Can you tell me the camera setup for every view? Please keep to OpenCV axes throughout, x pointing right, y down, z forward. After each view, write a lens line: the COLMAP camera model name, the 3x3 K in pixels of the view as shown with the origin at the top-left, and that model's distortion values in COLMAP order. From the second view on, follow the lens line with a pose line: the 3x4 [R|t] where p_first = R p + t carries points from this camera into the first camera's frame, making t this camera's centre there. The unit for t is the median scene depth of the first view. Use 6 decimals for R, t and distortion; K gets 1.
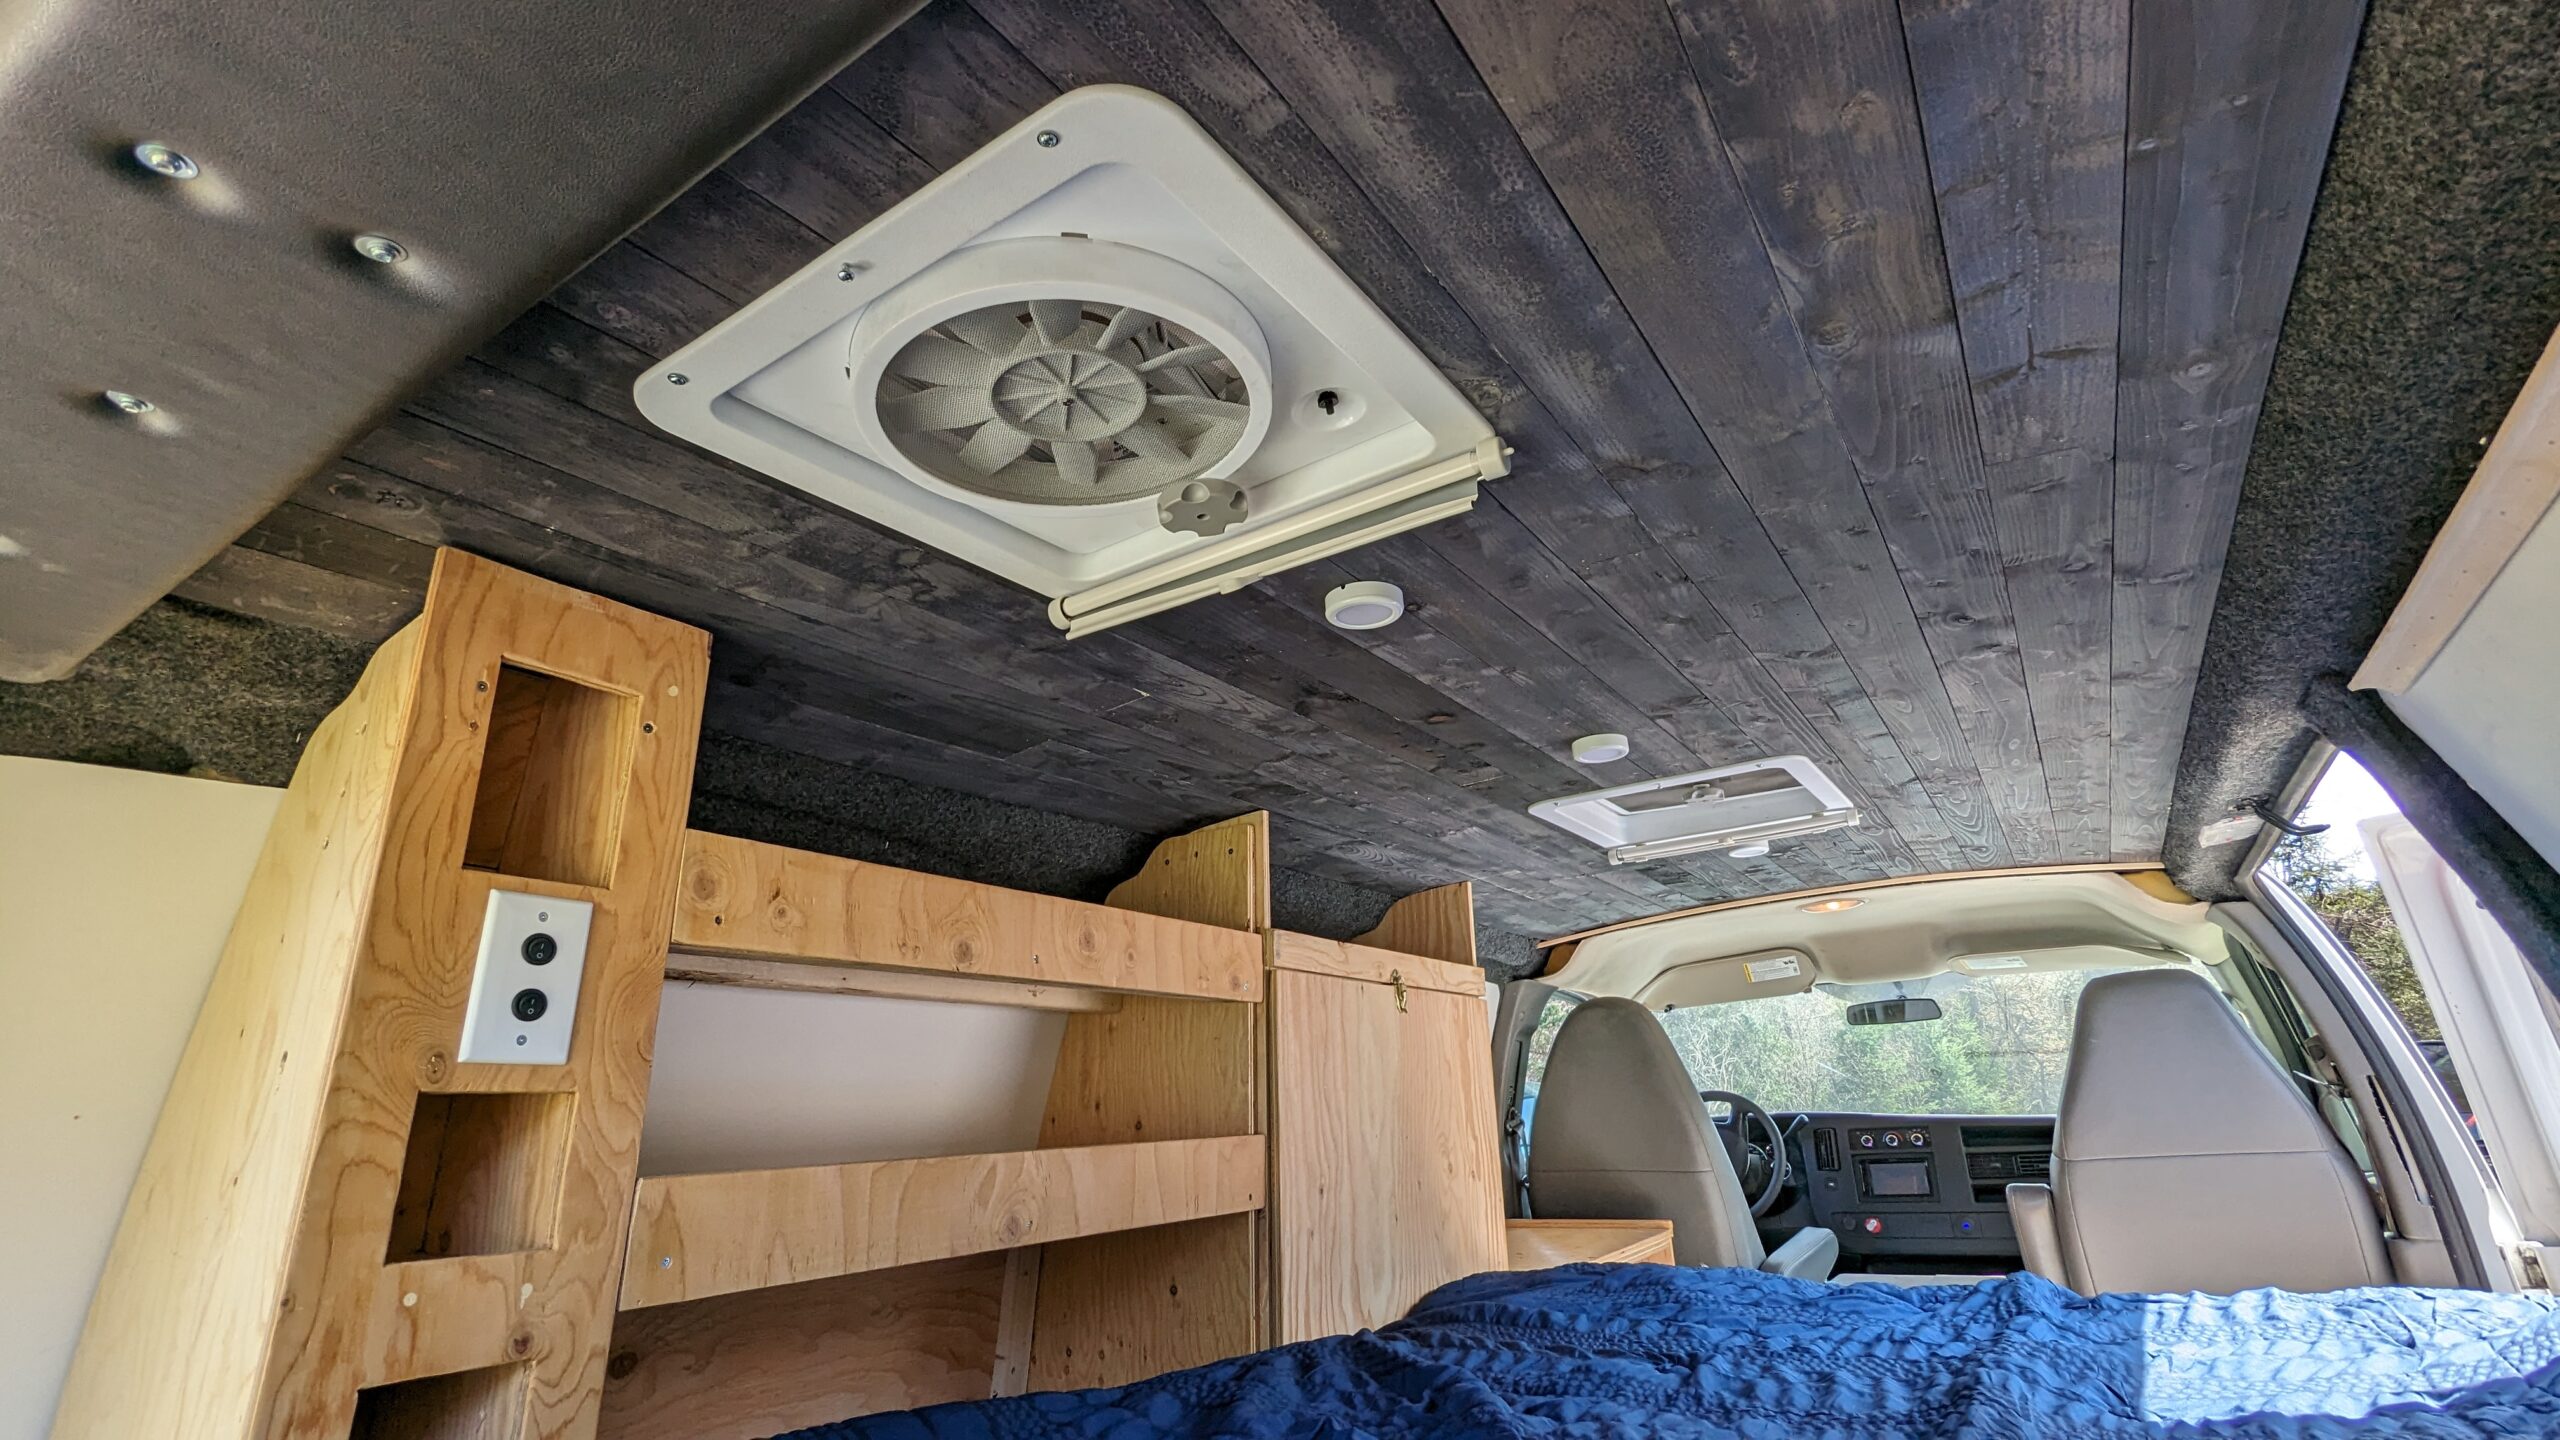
lens RADIAL K [[1205.0, 0, 1287.8], [0, 1205.0, 718.7], [0, 0, 1]] dist [-0.007780, 0.003168]
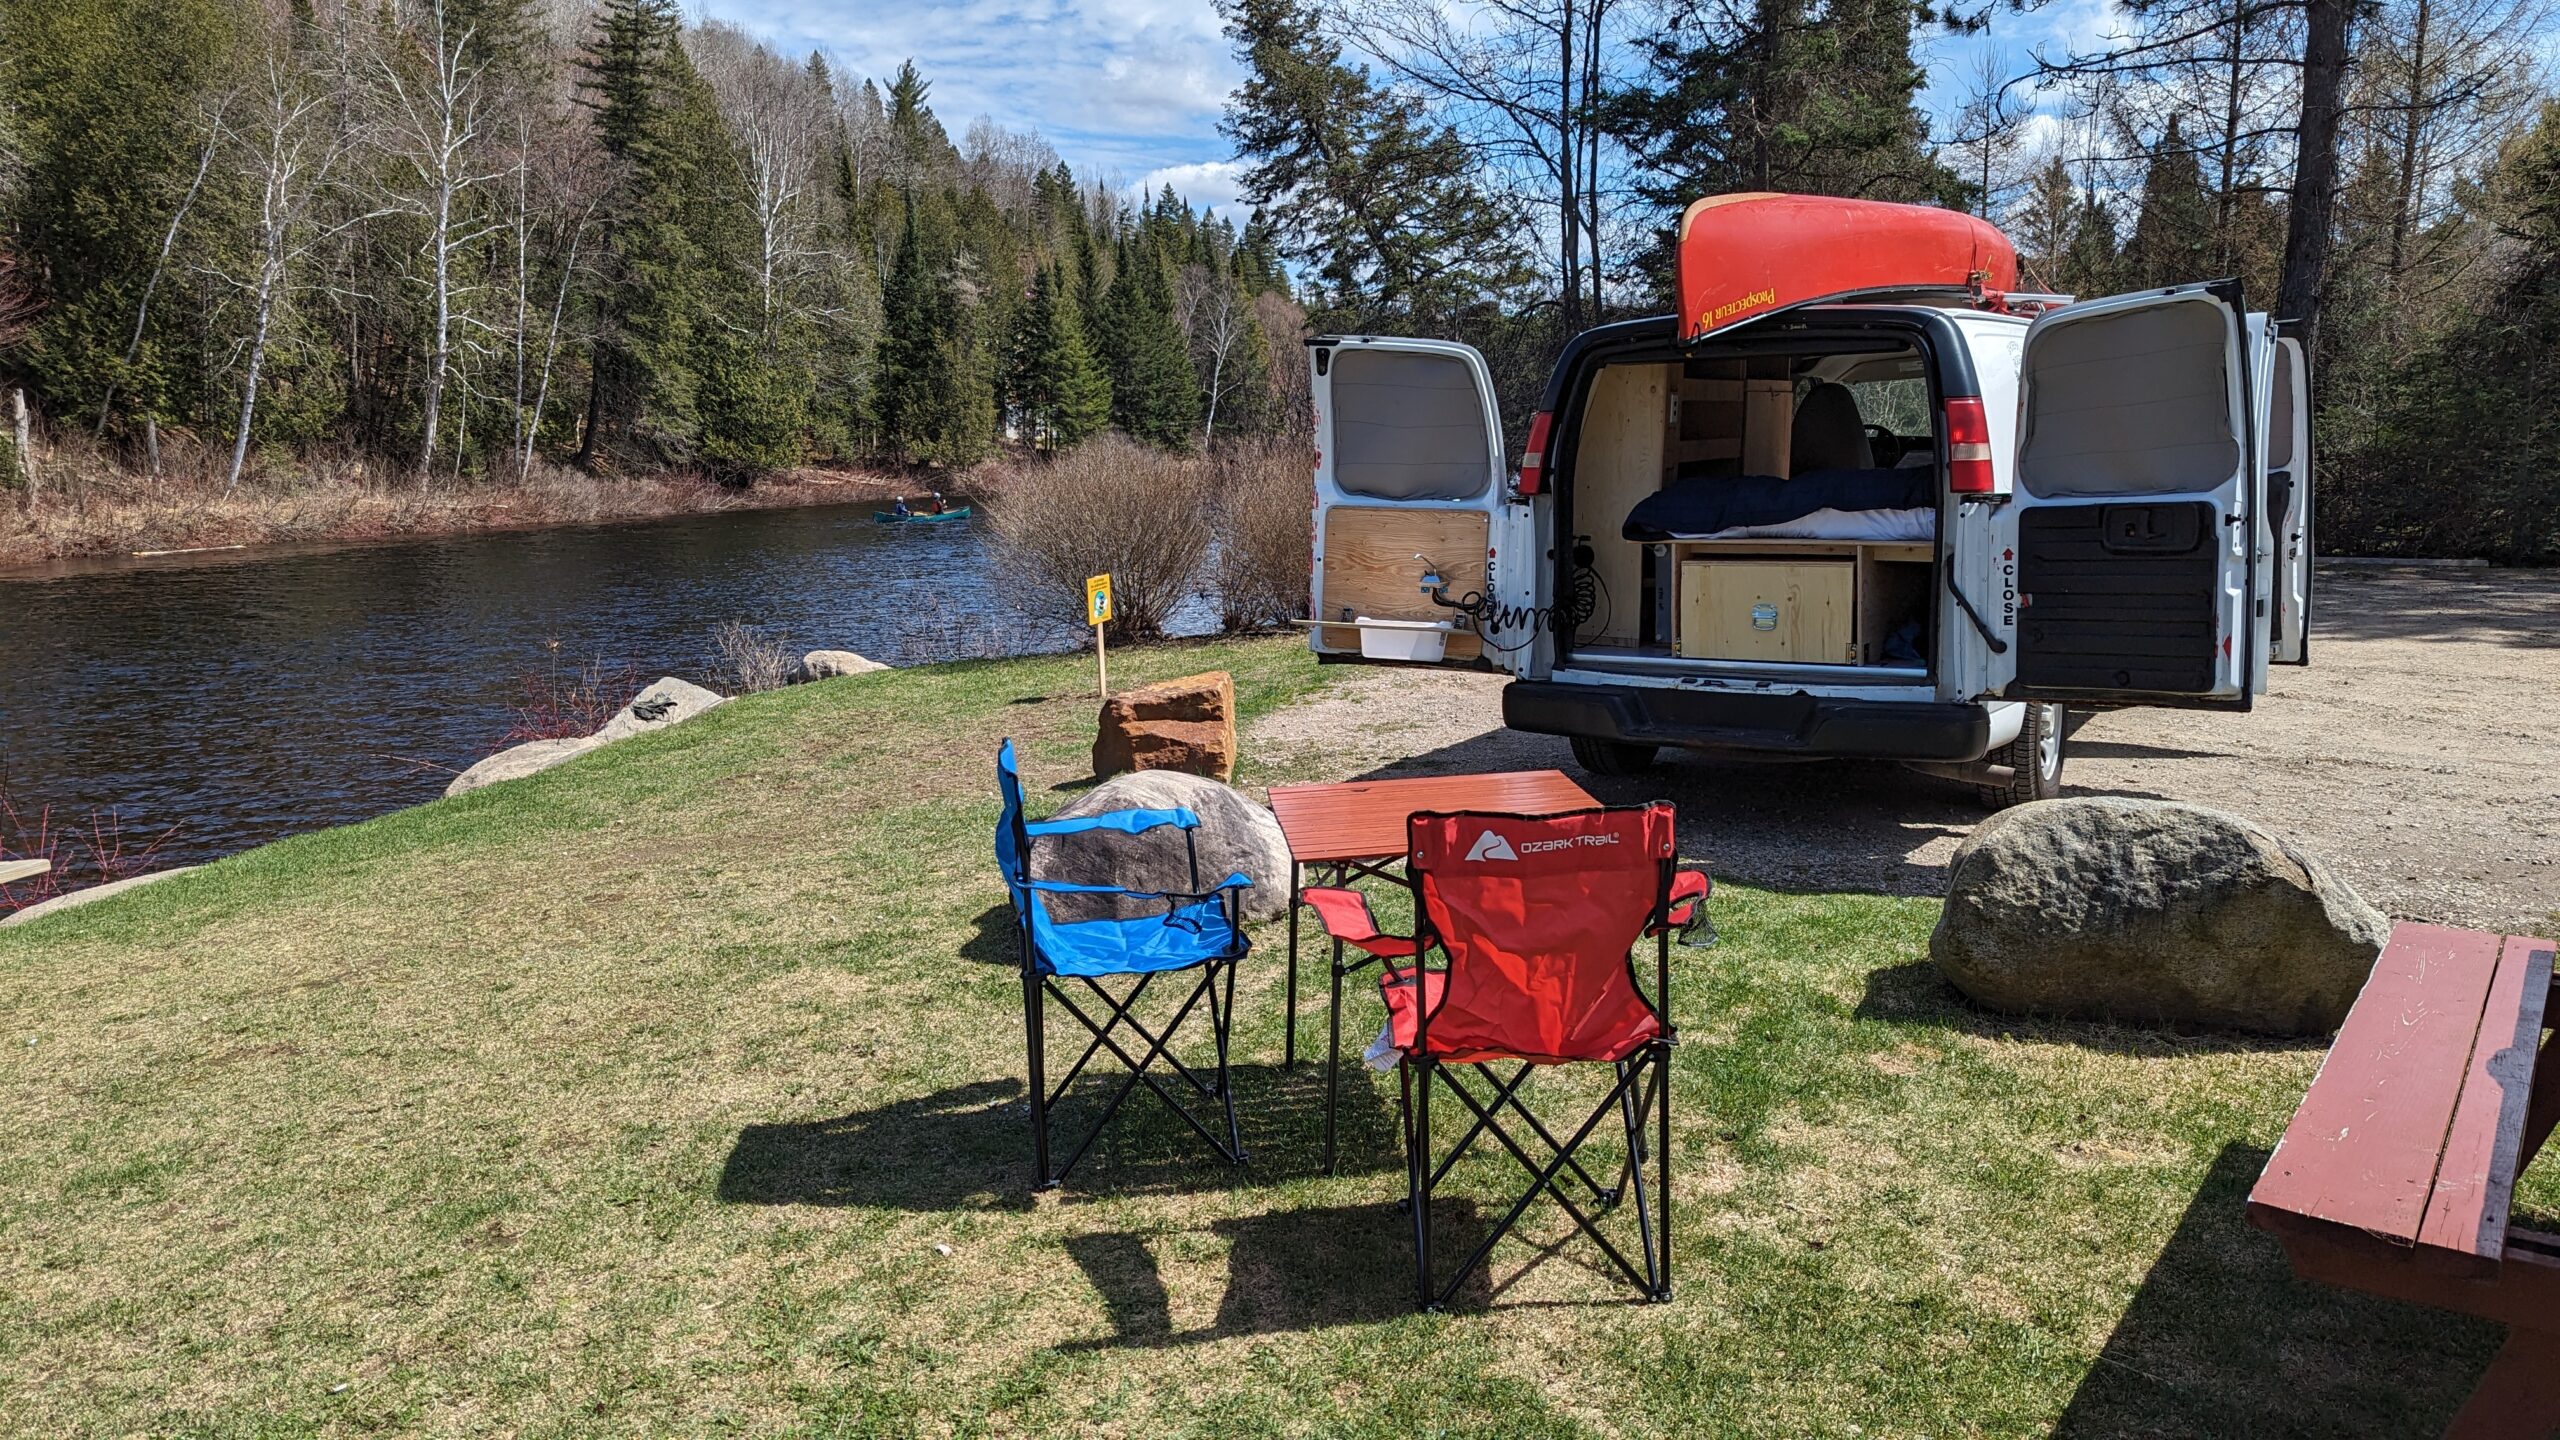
lens RADIAL K [[1832.7, 0, 1319.6], [0, 1832.7, 715.3], [0, 0, 1]] dist [0.066326, -0.063614]
pose [[0.998831, 0.020887, 0.043593, -1.337304], [-0.038403, 0.890576, 0.453211, -1.199641], [-0.029357, -0.454355, 0.890337, -3.731326]]
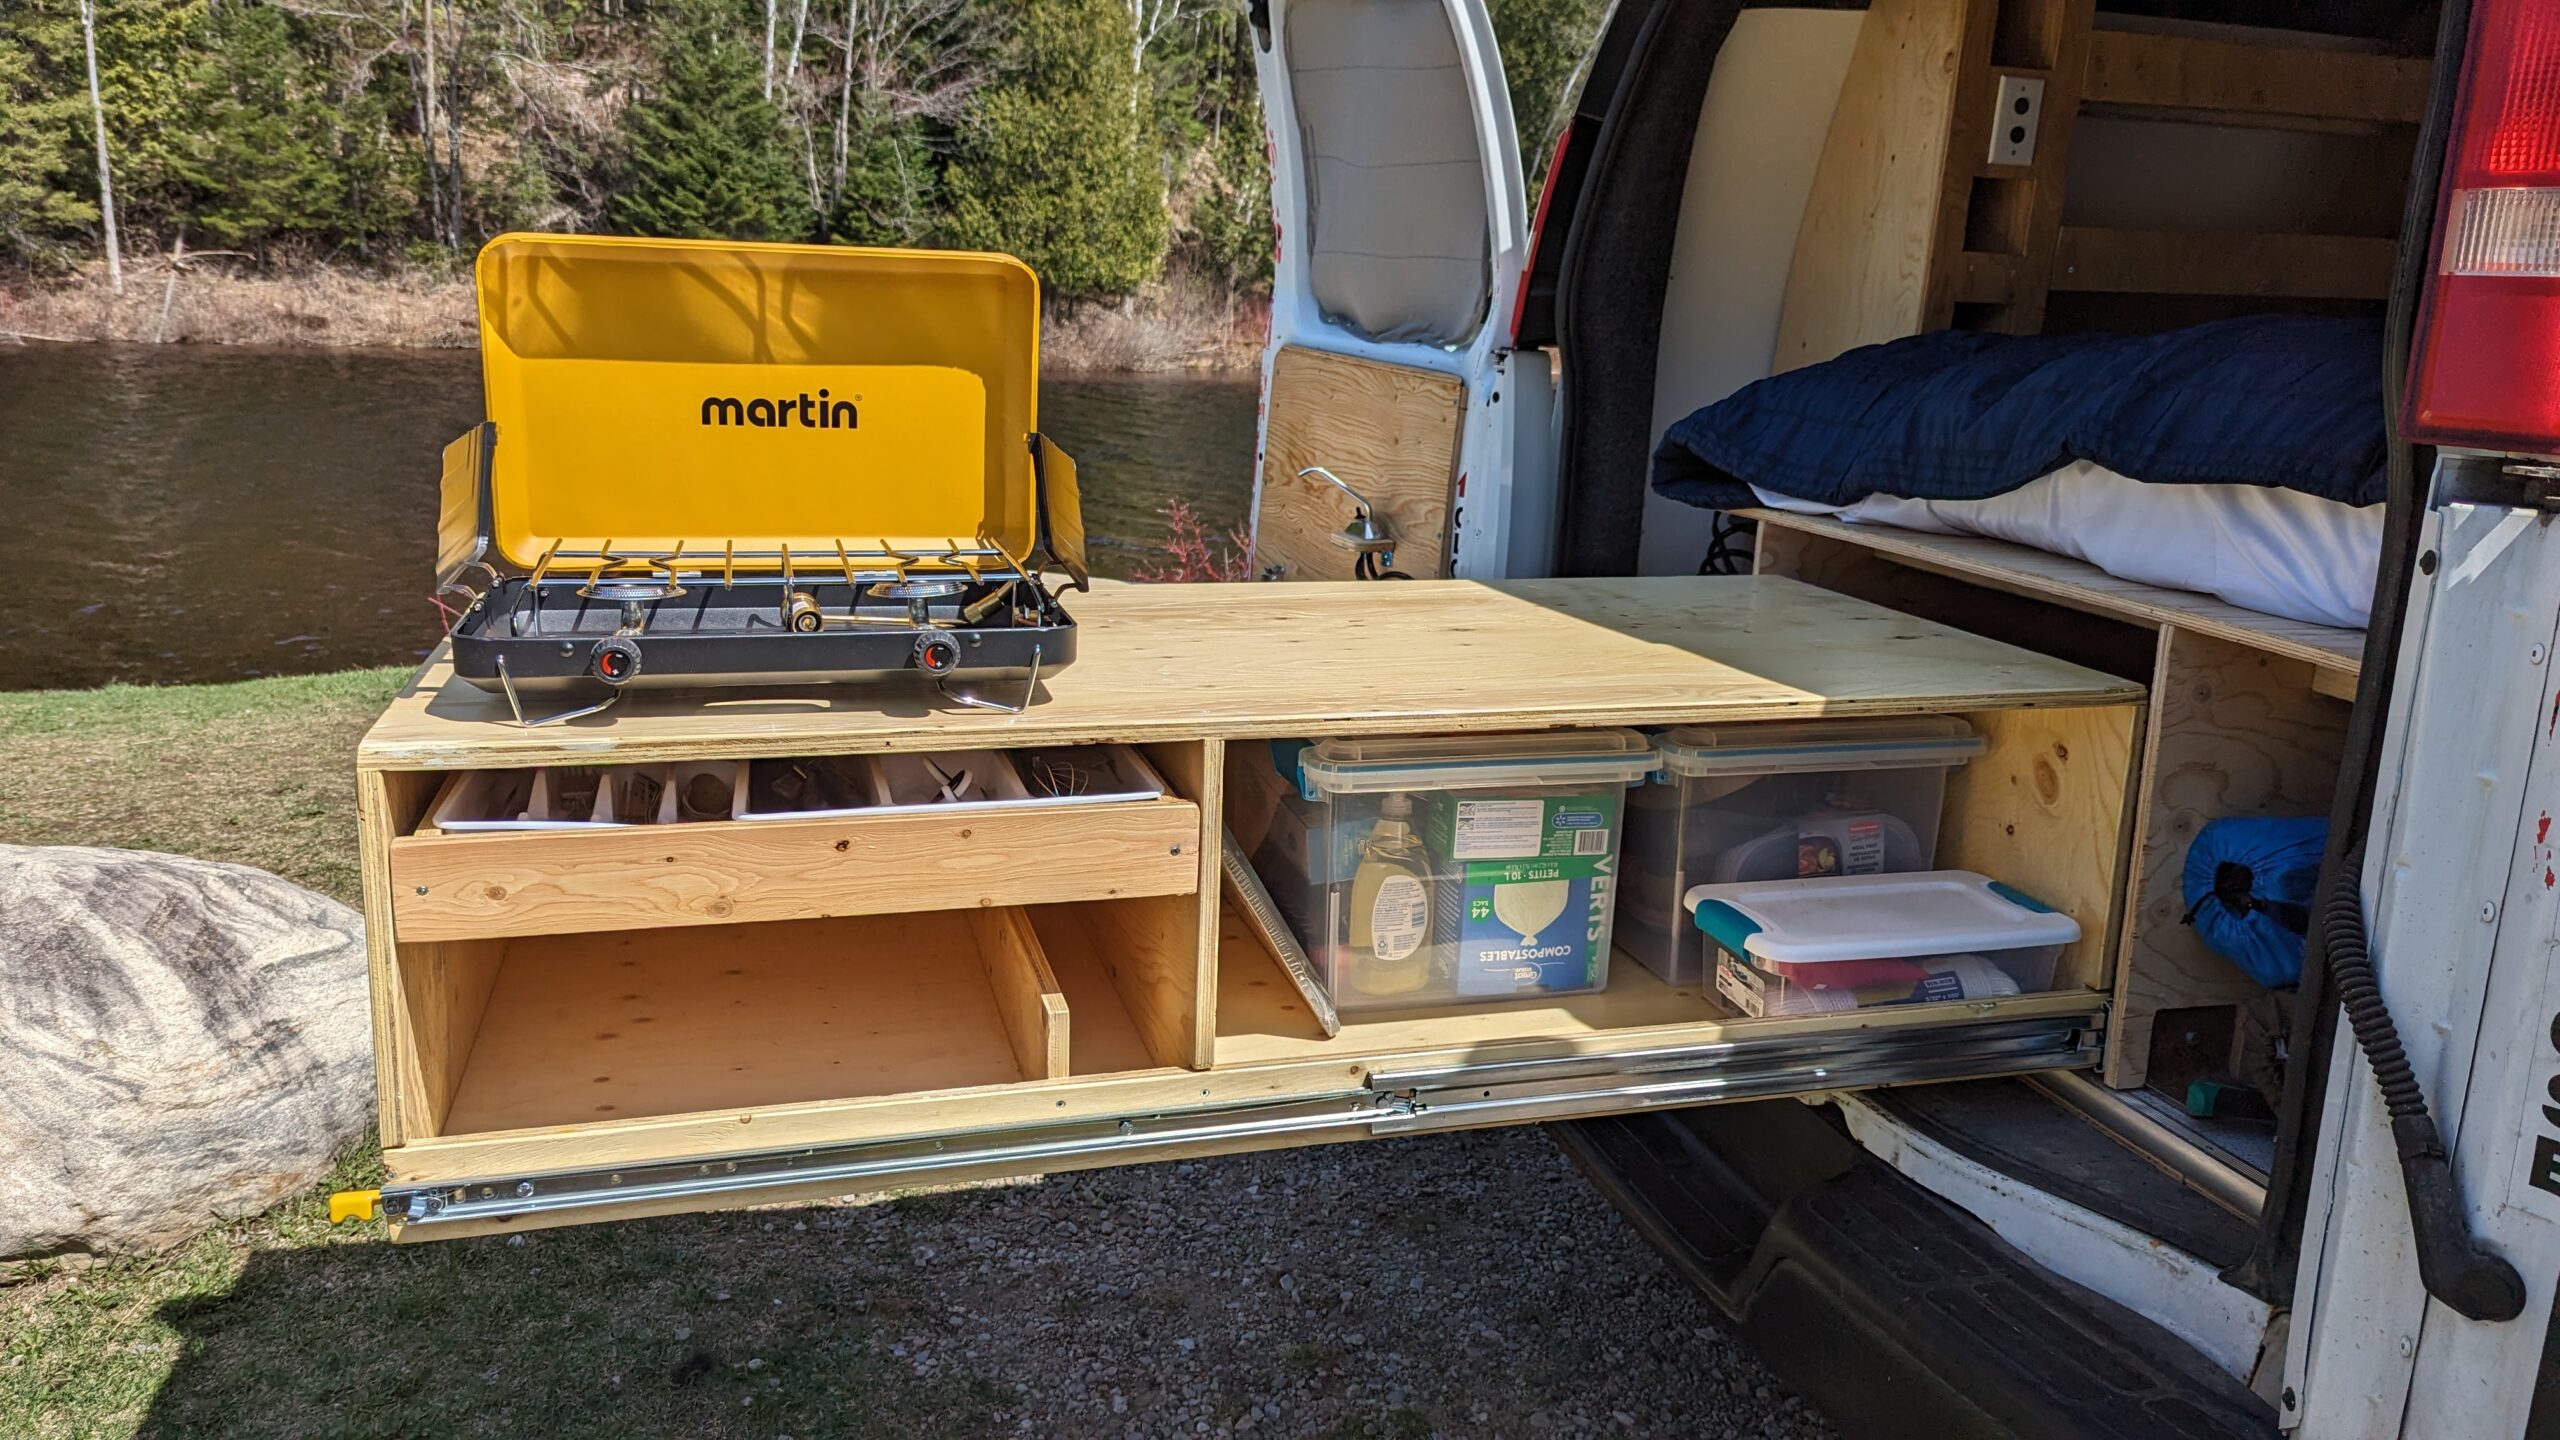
lens RADIAL K [[1832.7, 0, 1297.5], [0, 1832.7, 697.7], [0, 0, 1]] dist [0.066326, -0.063614]
pose [[0.762424, 0.216492, -0.609788, 0.272113], [0.132724, 0.870015, 0.474825, -0.252859], [0.633320, -0.442951, 0.634586, -0.959327]]
